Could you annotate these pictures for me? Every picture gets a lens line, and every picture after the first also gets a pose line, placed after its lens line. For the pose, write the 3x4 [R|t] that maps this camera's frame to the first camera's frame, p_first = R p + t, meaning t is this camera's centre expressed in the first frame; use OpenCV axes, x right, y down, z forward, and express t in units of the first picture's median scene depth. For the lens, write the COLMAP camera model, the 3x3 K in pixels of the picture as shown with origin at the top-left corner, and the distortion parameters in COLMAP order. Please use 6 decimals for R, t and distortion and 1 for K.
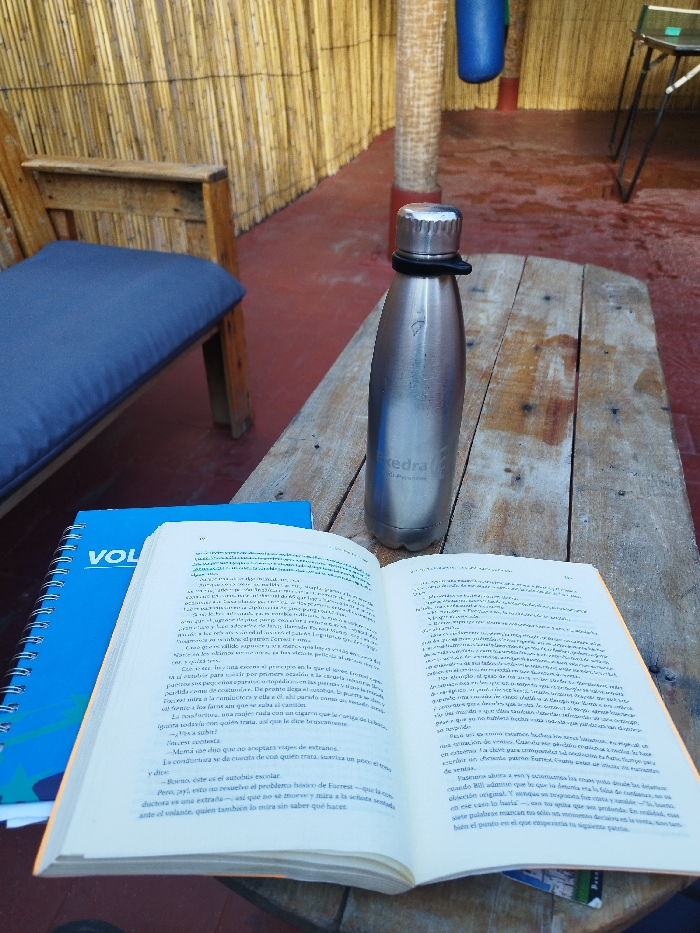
lens RADIAL K [[1249.7, 0, 350.0], [0, 1249.7, 466.5], [0, 0, 1]] dist [0.095390, -0.229174]
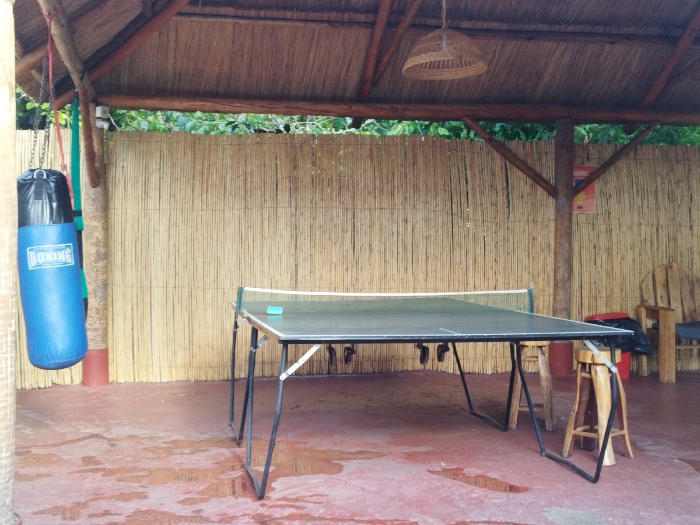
lens RADIAL K [[937.6, 0, 350.0], [0, 937.6, 262.5], [0, 0, 1]] dist [0.095390, -0.229174]
pose [[0.931433, -0.037284, 0.361998, 0.059416], [0.251352, 0.785255, -0.565859, 0.031060], [-0.263163, 0.618049, 0.740784, 0.453691]]
